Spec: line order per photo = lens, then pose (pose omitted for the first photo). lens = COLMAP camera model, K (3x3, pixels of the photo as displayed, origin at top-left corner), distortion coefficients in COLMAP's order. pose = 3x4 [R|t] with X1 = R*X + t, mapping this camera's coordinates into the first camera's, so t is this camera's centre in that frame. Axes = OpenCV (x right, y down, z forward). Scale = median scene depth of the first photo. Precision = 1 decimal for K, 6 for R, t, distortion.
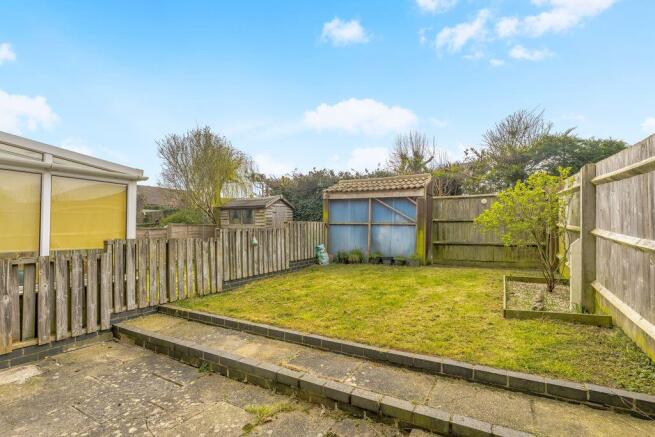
lens RADIAL K [[288.6, 0, 327.9], [0, 288.6, 233.9], [0, 0, 1]] dist [0.000564, 0.000058]
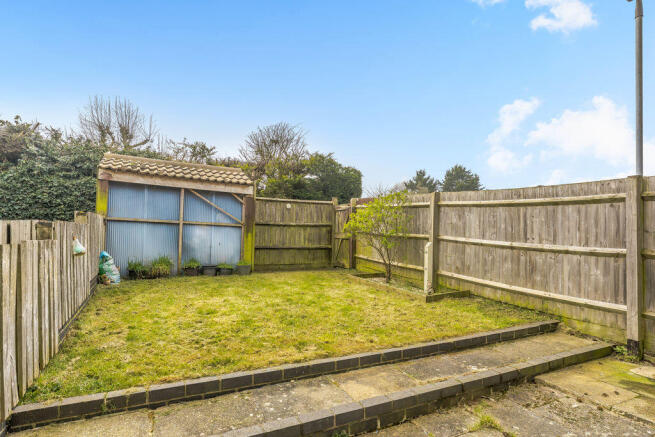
lens RADIAL K [[336.6, 0, 328.9], [0, 336.6, 237.8], [0, 0, 1]] dist [0.000667, 0.000063]
pose [[0.572433, 0.011621, 0.819869, -0.369114], [-0.013418, 0.999898, -0.004804, 0.003641], [-0.819842, -0.008251, 0.572530, 0.200725]]
